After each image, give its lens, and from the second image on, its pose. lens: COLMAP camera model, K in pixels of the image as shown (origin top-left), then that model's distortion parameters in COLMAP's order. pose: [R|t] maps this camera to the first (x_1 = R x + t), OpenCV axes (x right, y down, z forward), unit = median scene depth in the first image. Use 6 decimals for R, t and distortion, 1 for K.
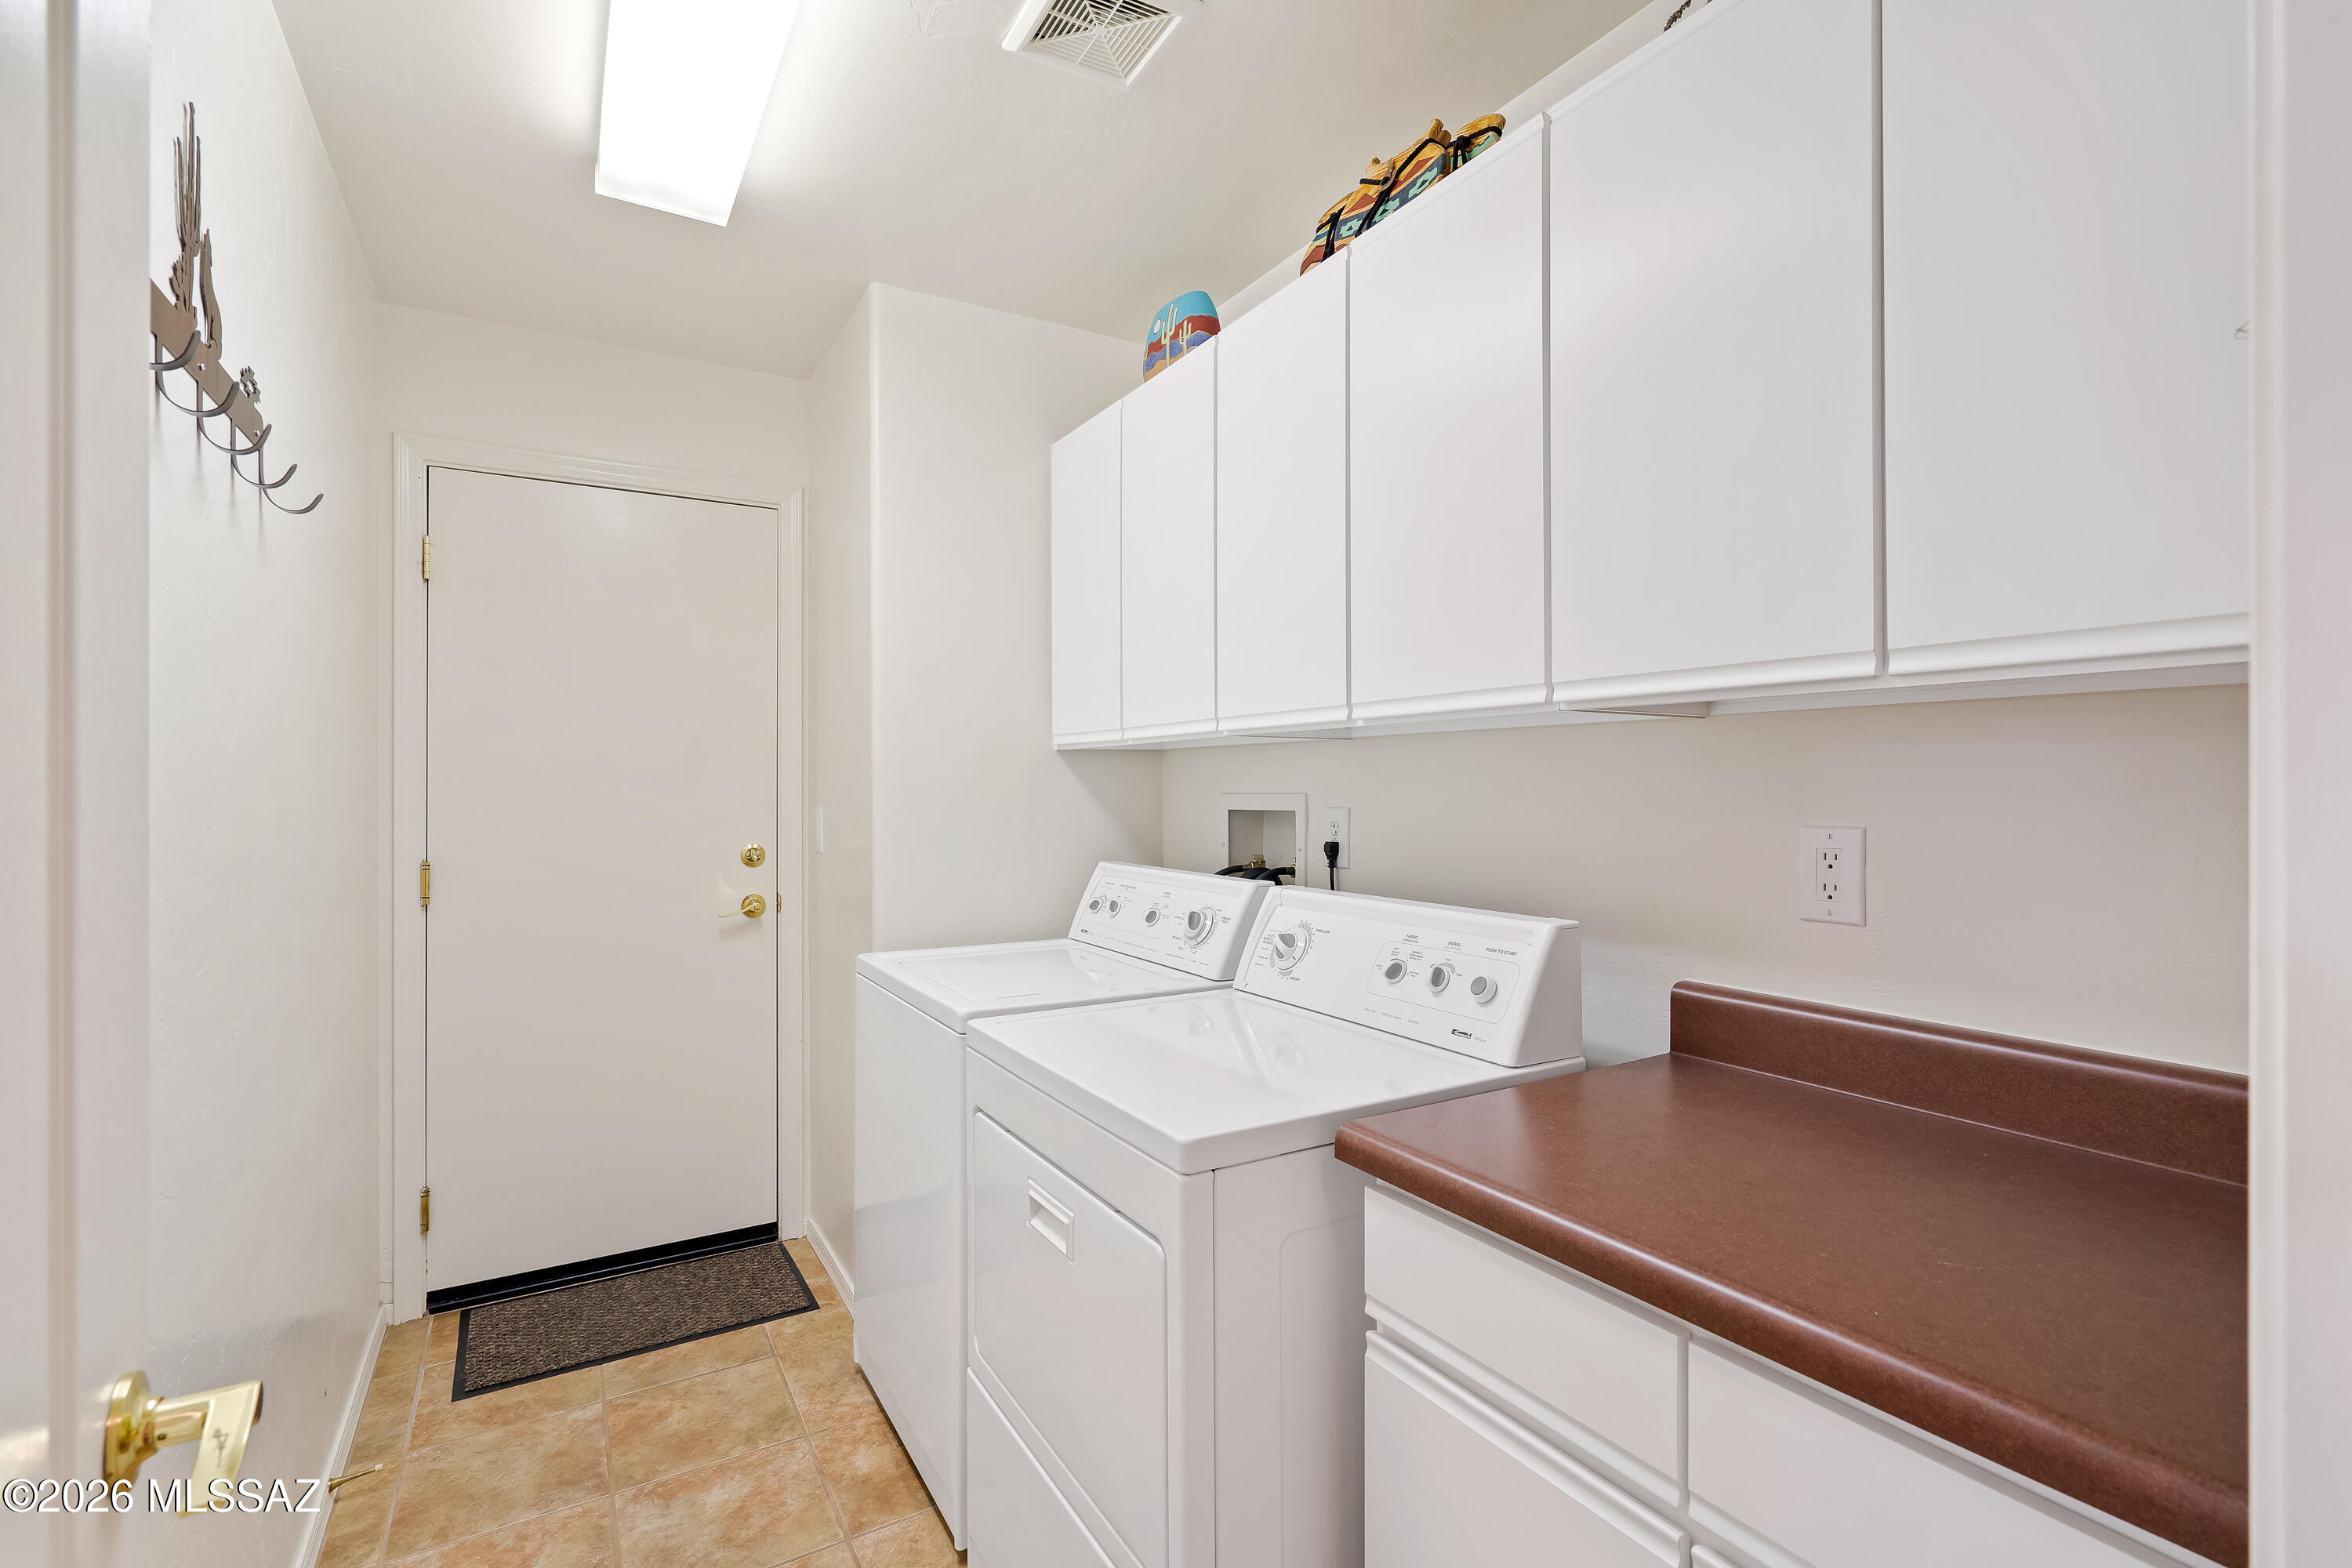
lens RADIAL K [[1069.8, 0, 1194.8], [0, 1069.8, 782.4], [0, 0, 1]] dist [-0.005385, 0.000967]
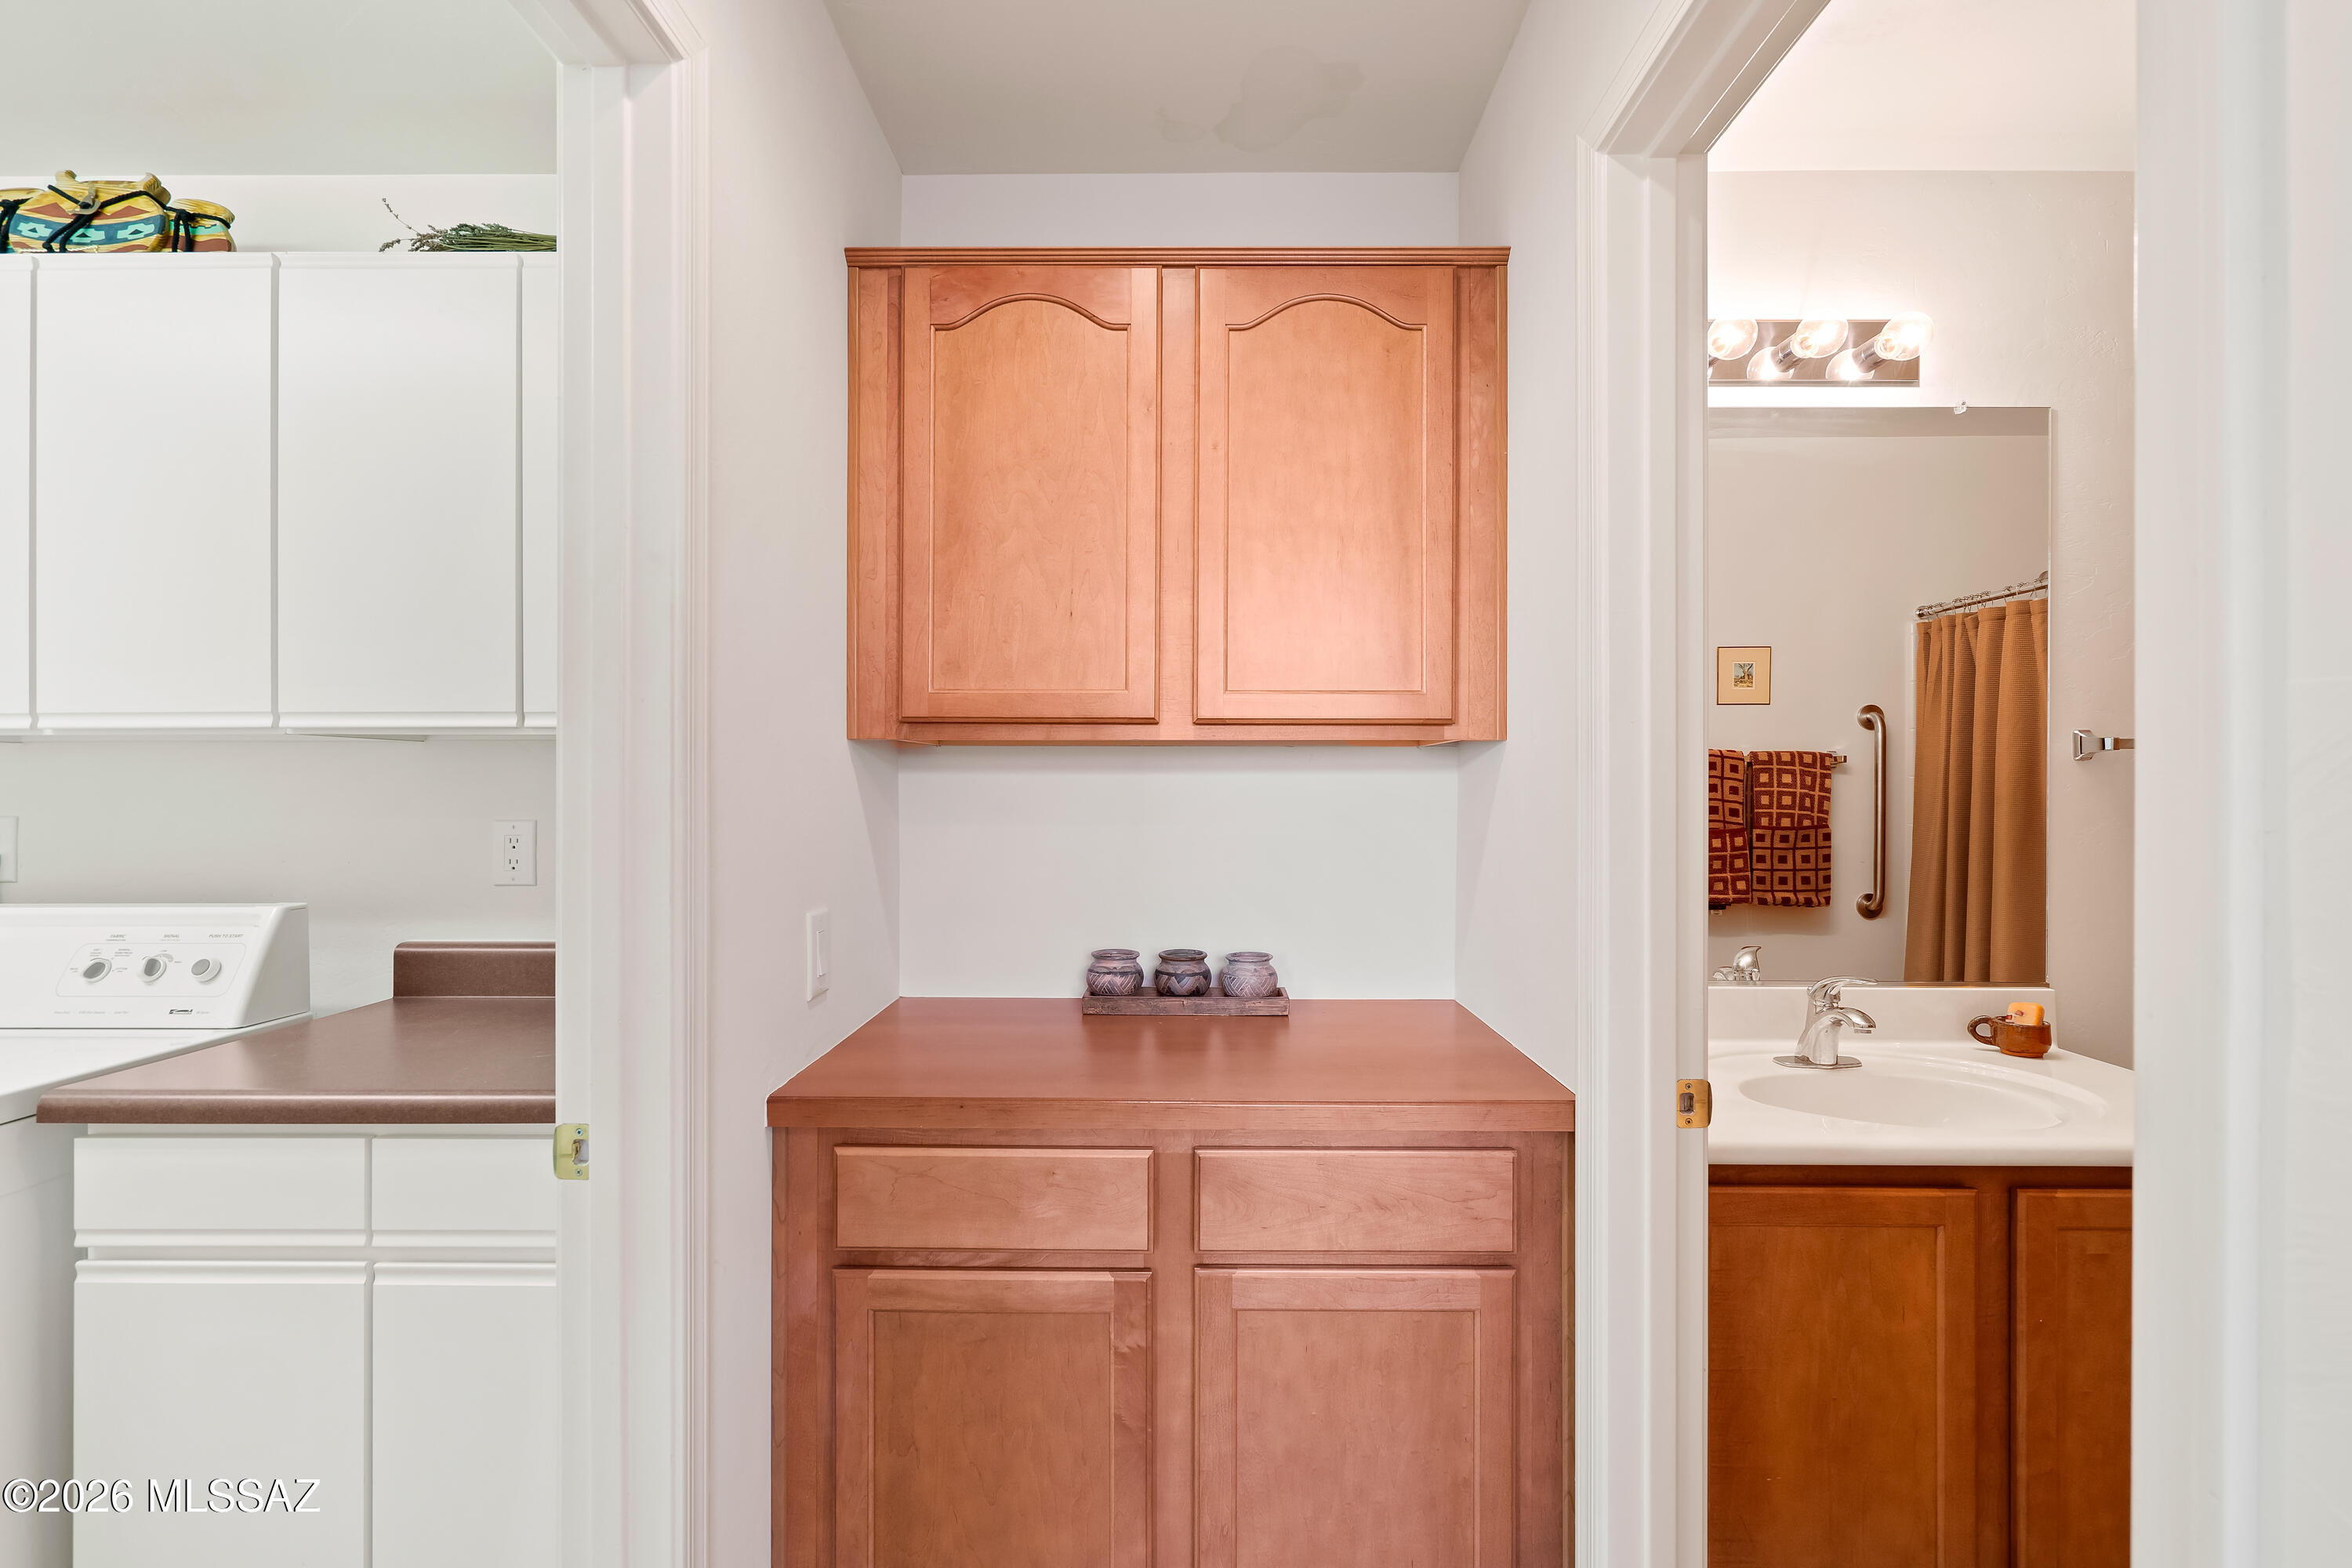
lens RADIAL K [[1069.8, 0, 1186.6], [0, 1069.8, 780.9], [0, 0, 1]] dist [-0.005385, 0.000967]
pose [[0.533249, 0.002396, 0.845955, -0.140290], [-0.002095, 0.999997, -0.001512, -0.011320], [-0.845956, -0.000966, 0.533252, -0.513207]]
